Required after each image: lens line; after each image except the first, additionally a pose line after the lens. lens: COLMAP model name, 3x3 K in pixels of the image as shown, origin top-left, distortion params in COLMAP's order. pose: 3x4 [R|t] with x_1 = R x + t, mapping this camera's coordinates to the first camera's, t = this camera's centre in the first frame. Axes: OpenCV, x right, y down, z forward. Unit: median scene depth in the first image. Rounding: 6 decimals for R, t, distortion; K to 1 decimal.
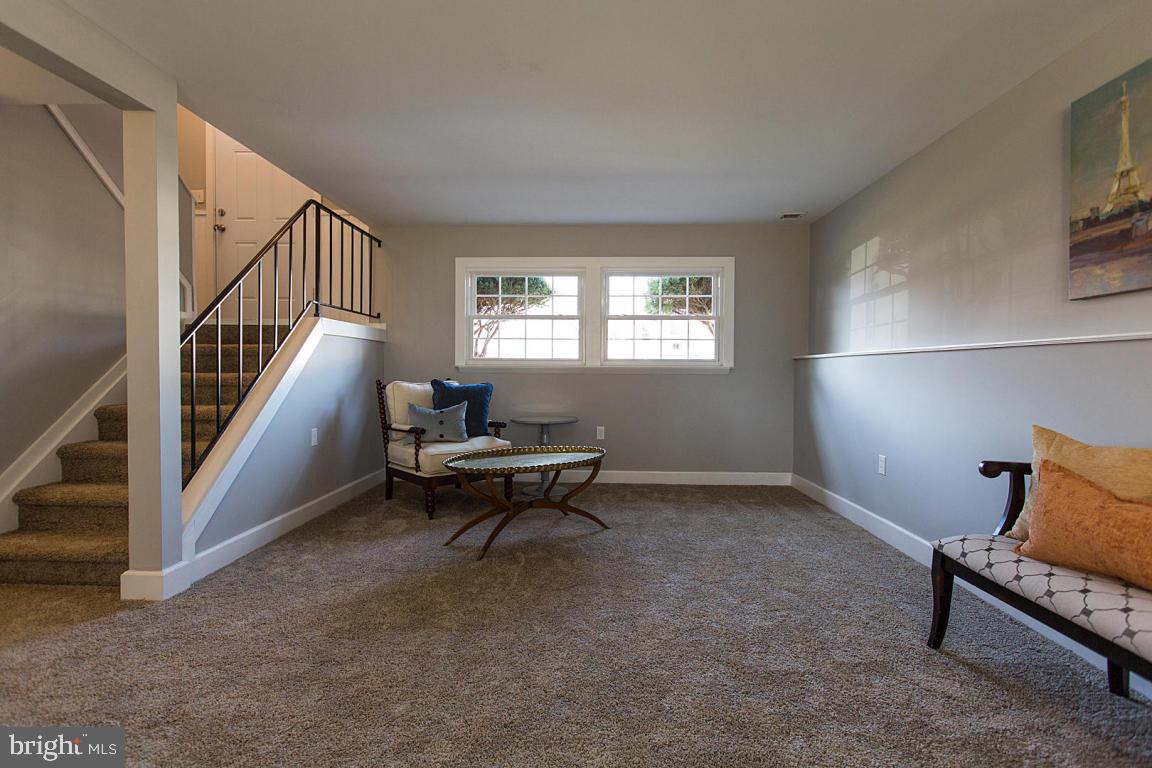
lens RADIAL K [[538.7, 0, 576.5], [0, 538.7, 390.4], [0, 0, 1]] dist [-0.005215, -0.000516]
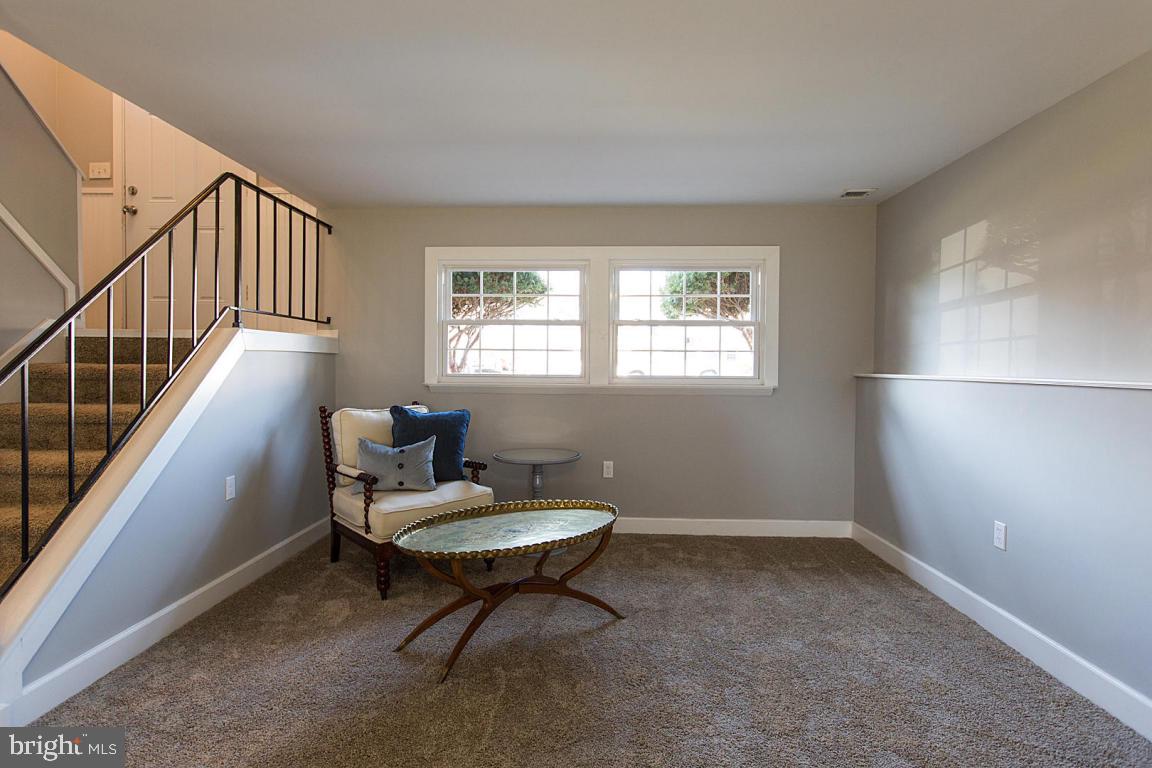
lens RADIAL K [[559.3, 0, 573.1], [0, 559.3, 378.1], [0, 0, 1]] dist [-0.002678, -0.000508]
pose [[0.999990, 0.000192, -0.004429, -0.003851], [-0.000193, 1.000000, -0.000272, -0.061593], [0.004429, 0.000273, 0.999990, 0.204060]]
